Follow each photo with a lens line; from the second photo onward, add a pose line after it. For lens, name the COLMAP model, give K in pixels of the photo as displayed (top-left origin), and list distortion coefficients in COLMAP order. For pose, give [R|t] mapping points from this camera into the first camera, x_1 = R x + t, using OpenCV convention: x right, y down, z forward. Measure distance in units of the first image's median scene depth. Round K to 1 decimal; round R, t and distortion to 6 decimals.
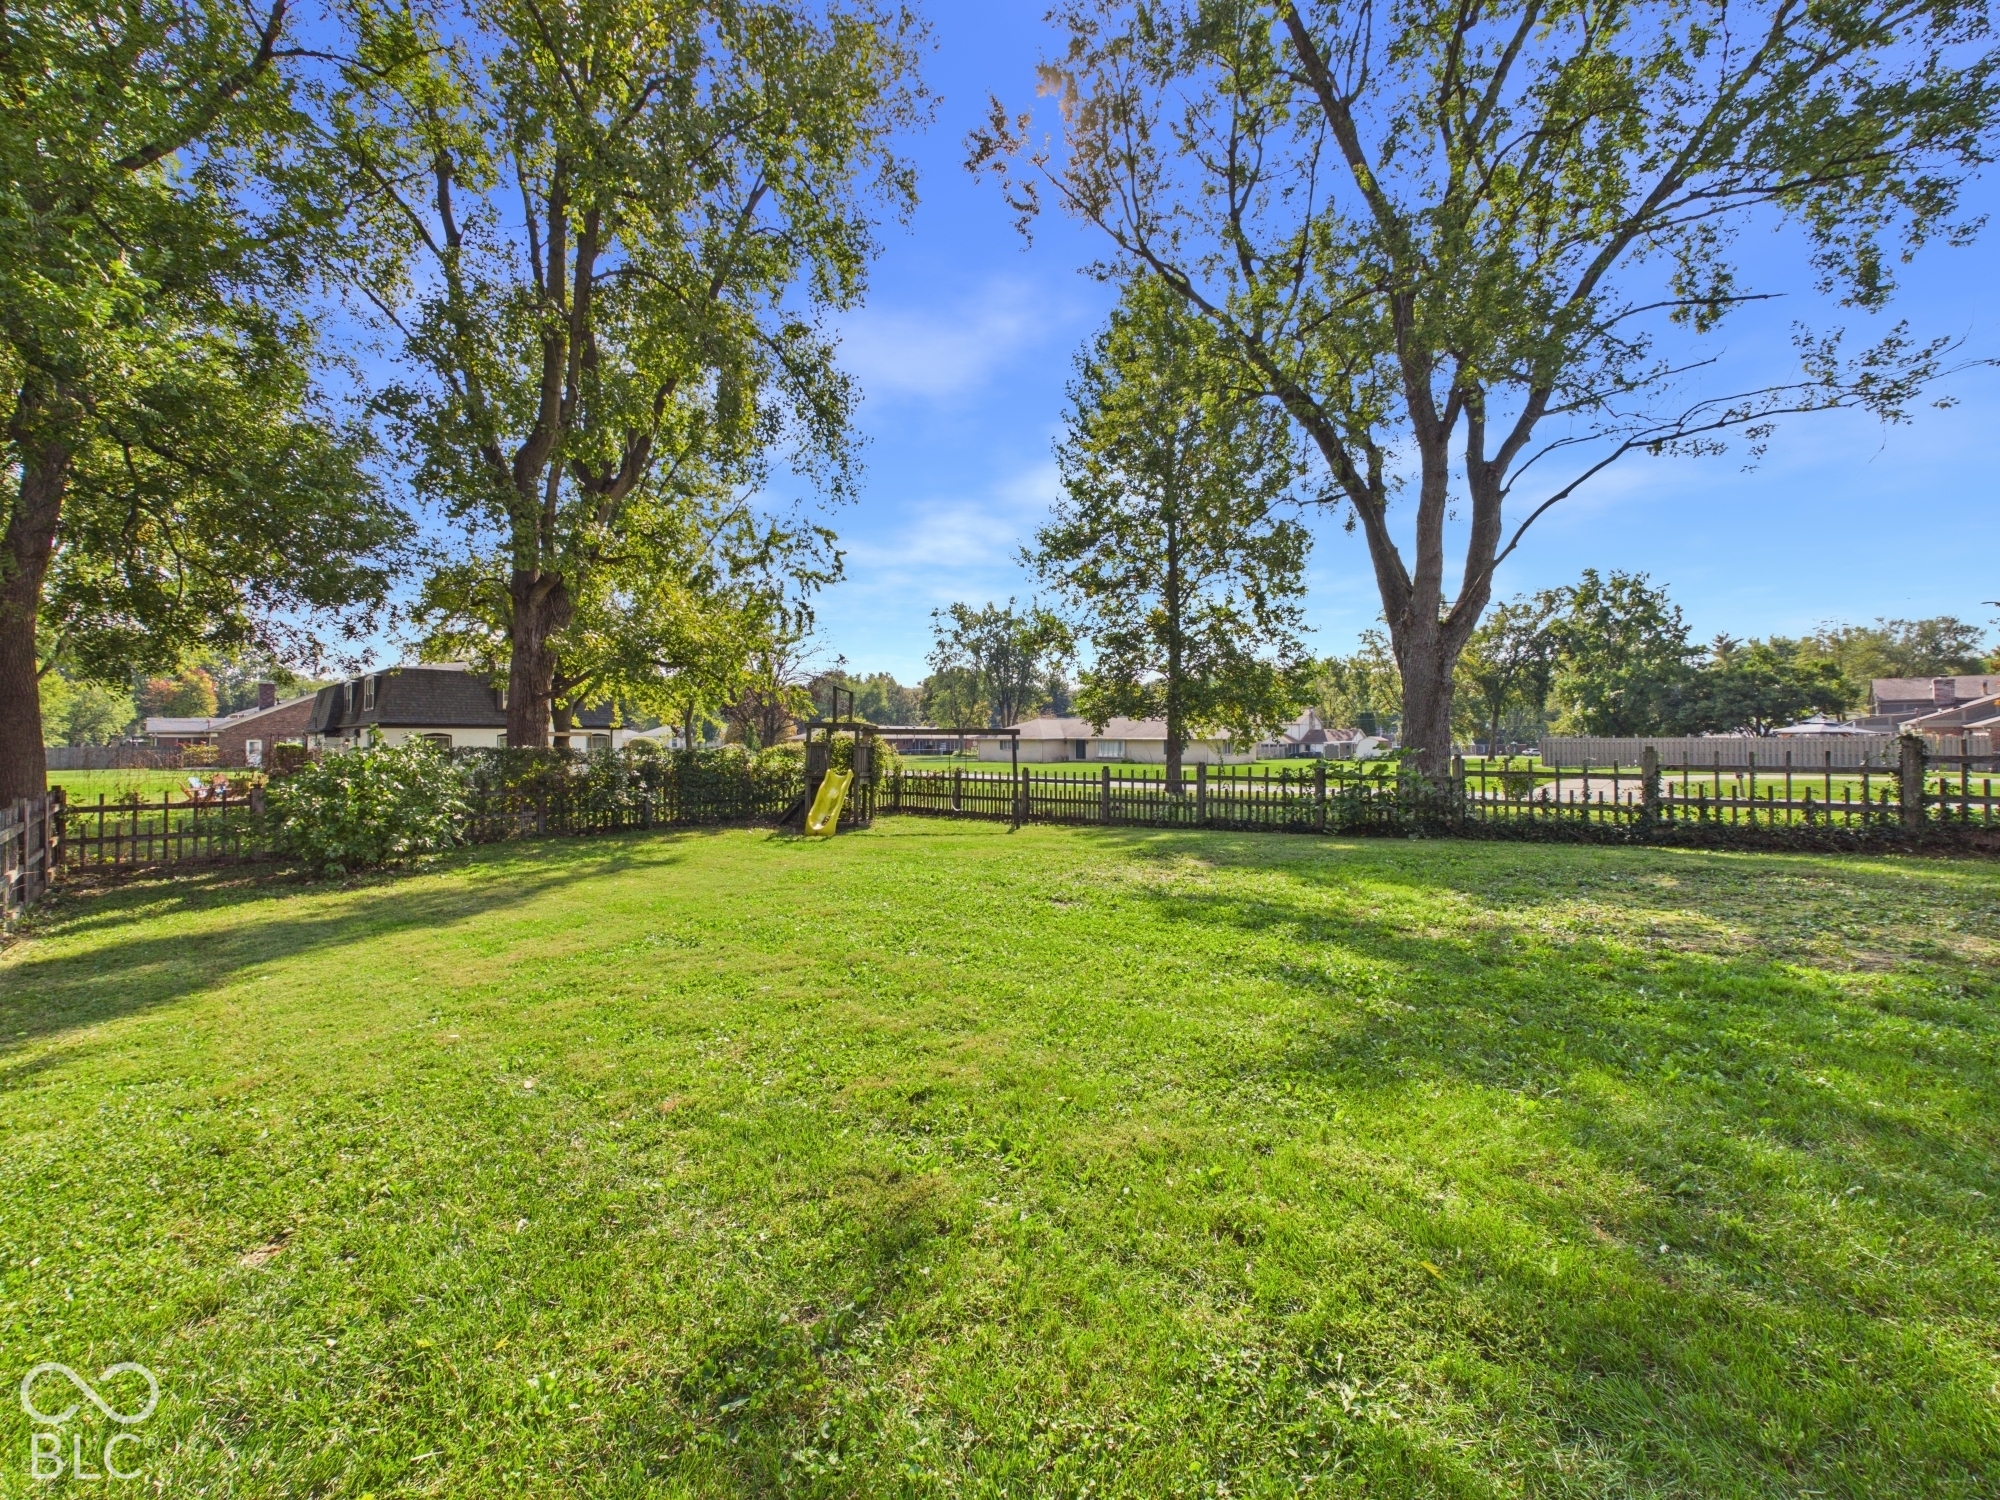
lens RADIAL K [[802.6, 0, 999.6], [0, 802.6, 741.9], [0, 0, 1]] dist [0.001245, -0.000268]
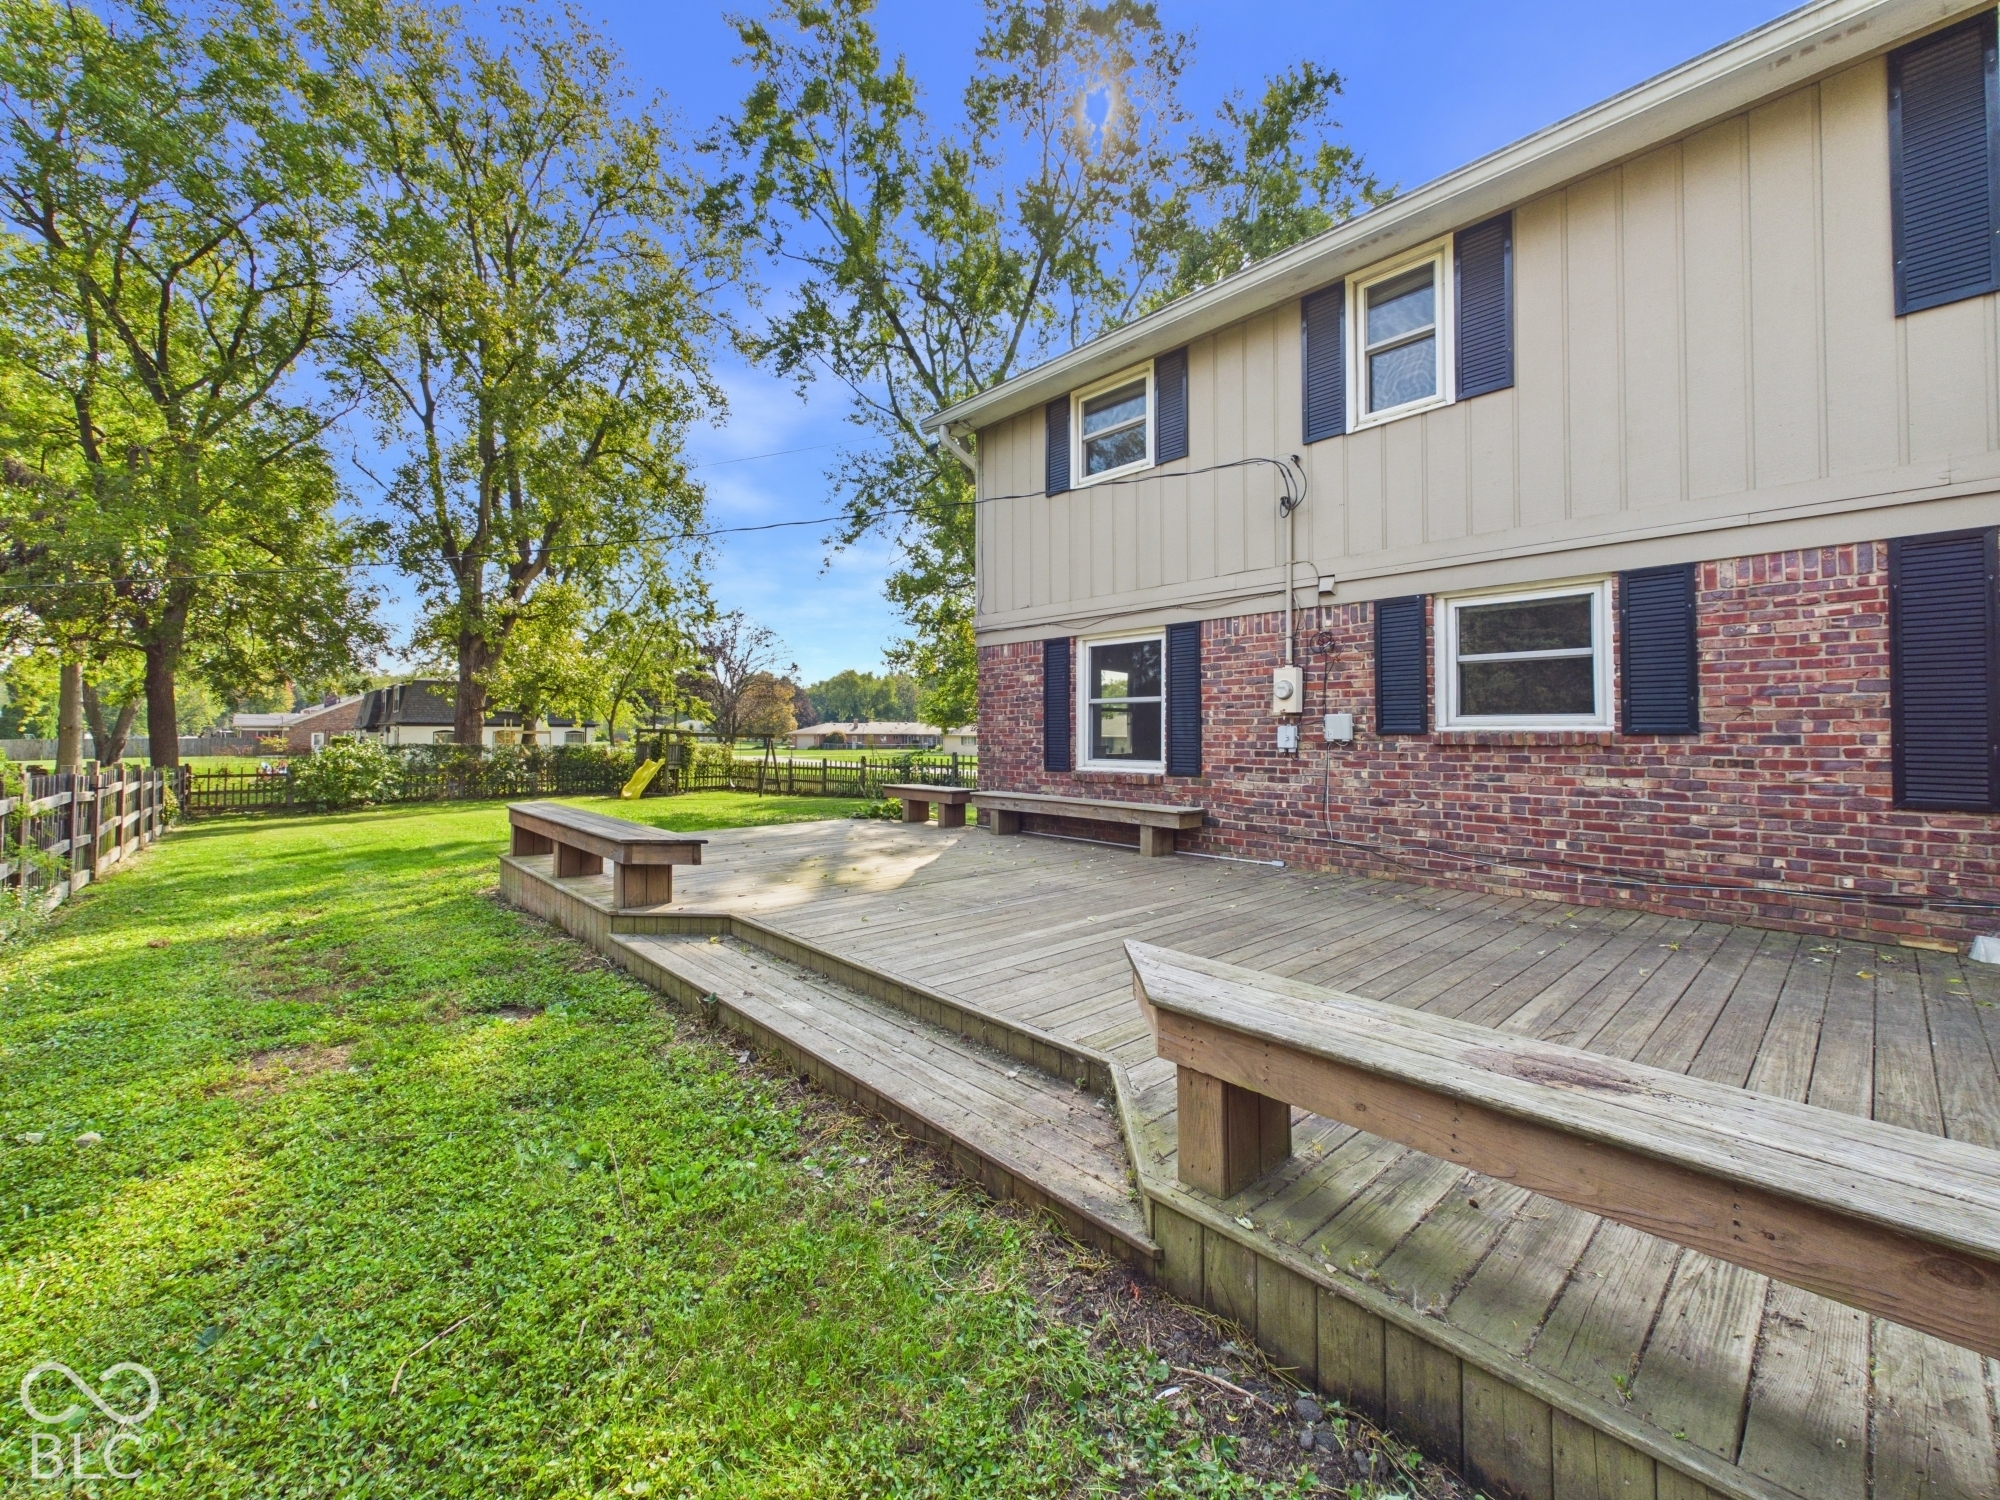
lens RADIAL K [[802.6, 0, 1008.0], [0, 802.6, 728.2], [0, 0, 1]] dist [0.001245, -0.000268]
pose [[0.998817, 0.003313, -0.048515, 0.287704], [-0.003657, 0.999969, -0.006997, -0.008302], [0.048491, 0.007166, 0.998798, -0.269558]]
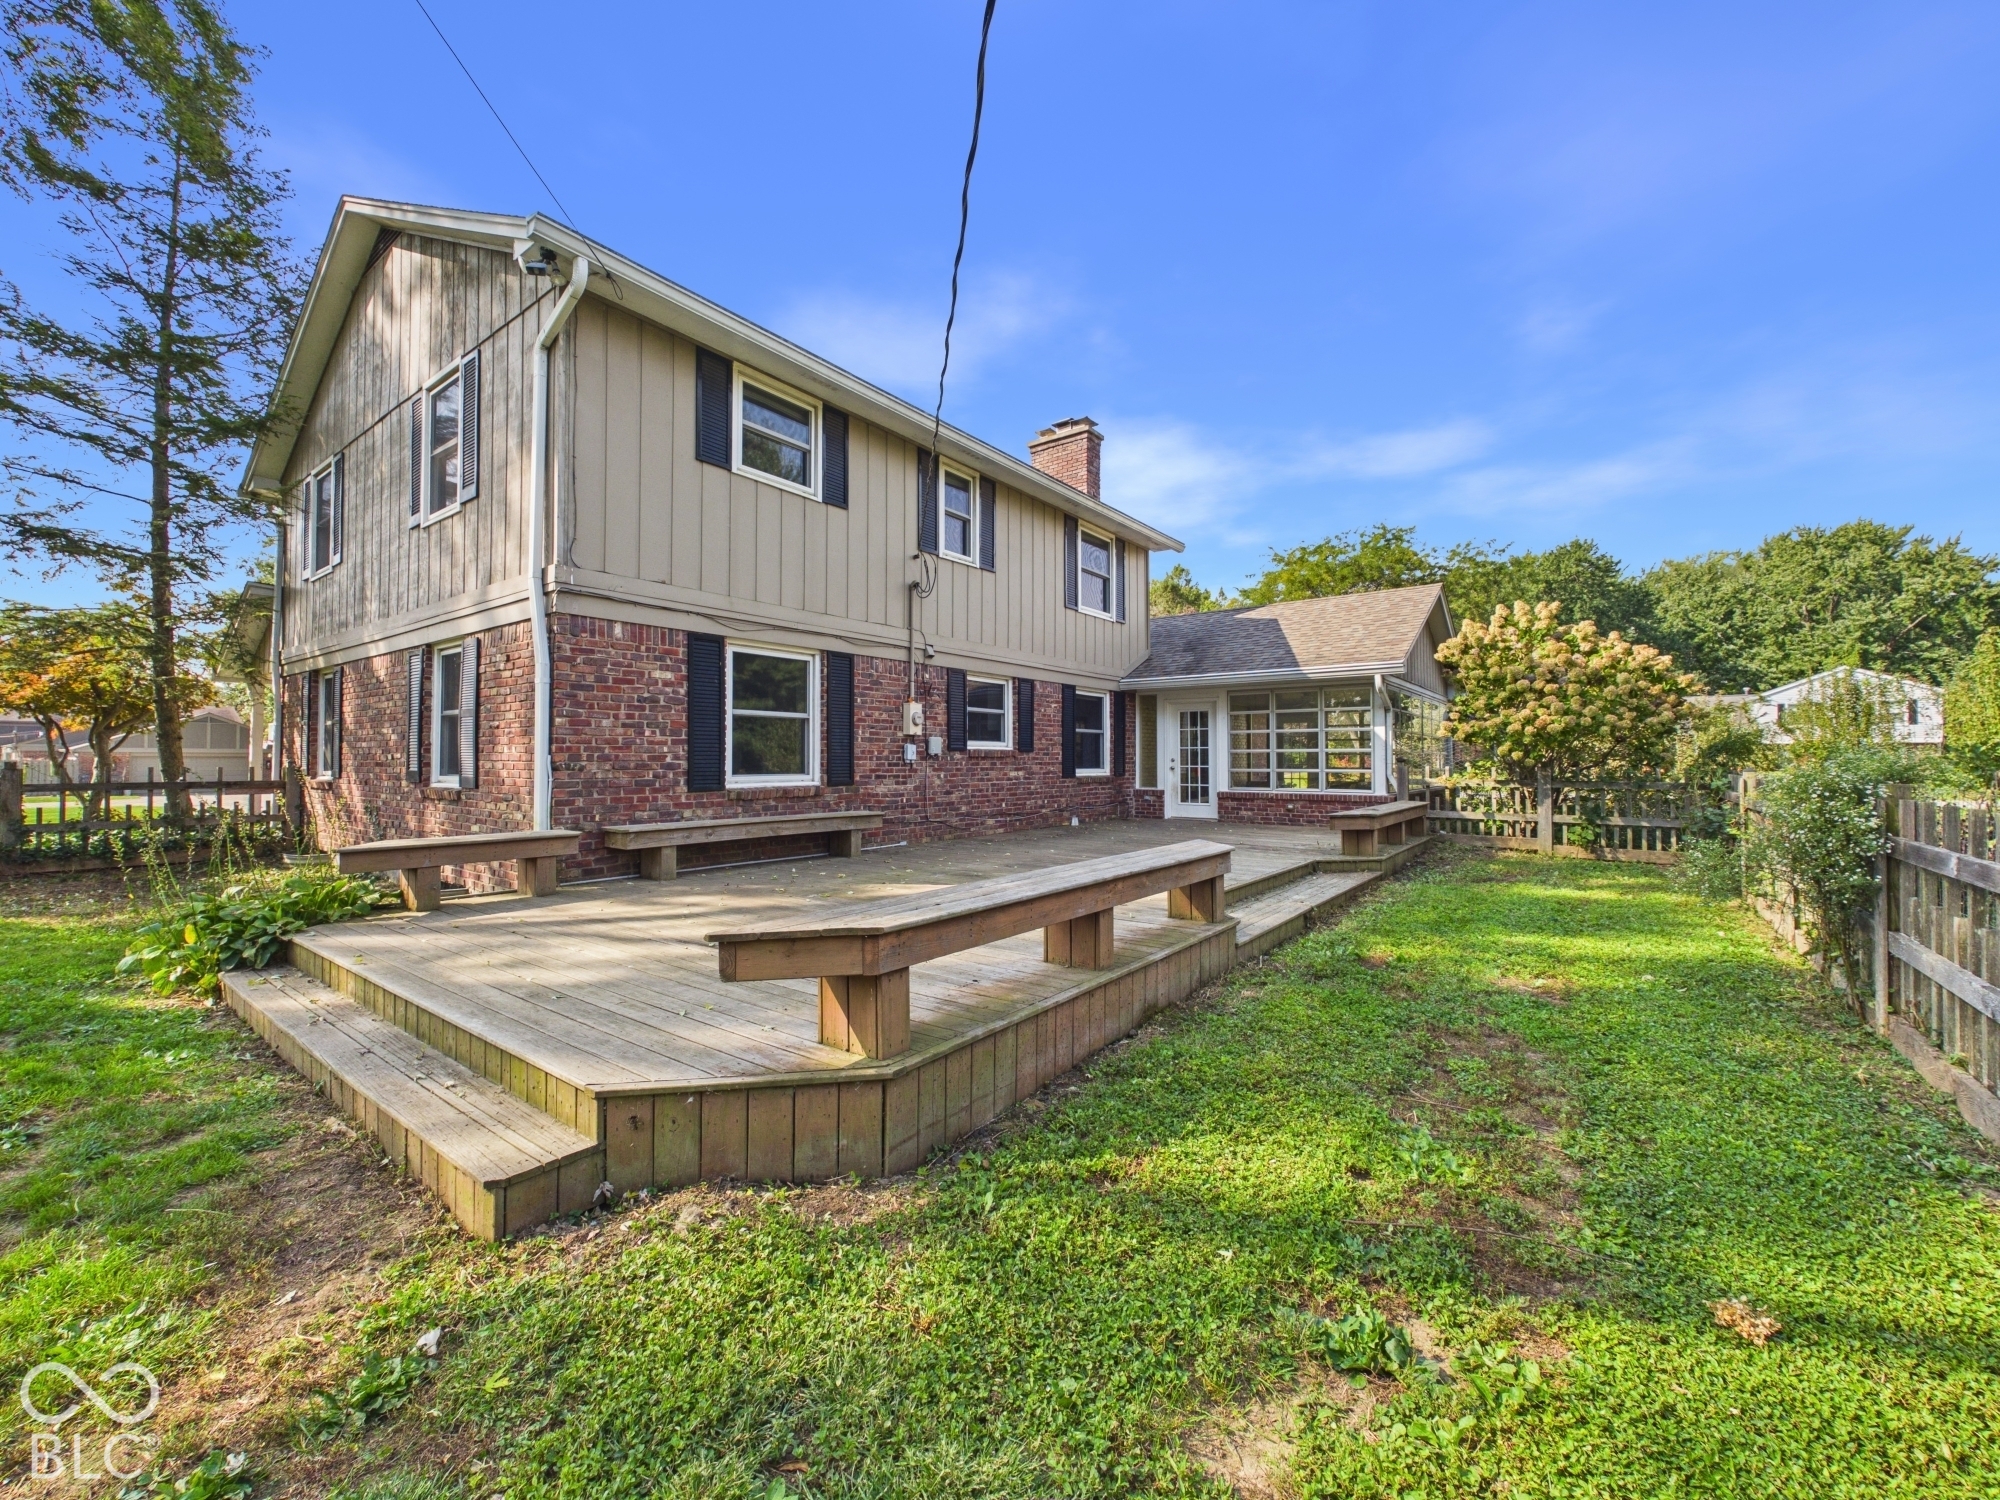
lens RADIAL K [[802.6, 0, 1001.2], [0, 802.6, 751.8], [0, 0, 1]] dist [0.001245, -0.000268]
pose [[-0.124629, 0.007486, 0.992175, 0.061273], [-0.006317, 0.999945, -0.008338, -0.005667], [-0.992183, -0.007307, -0.124575, -0.060652]]
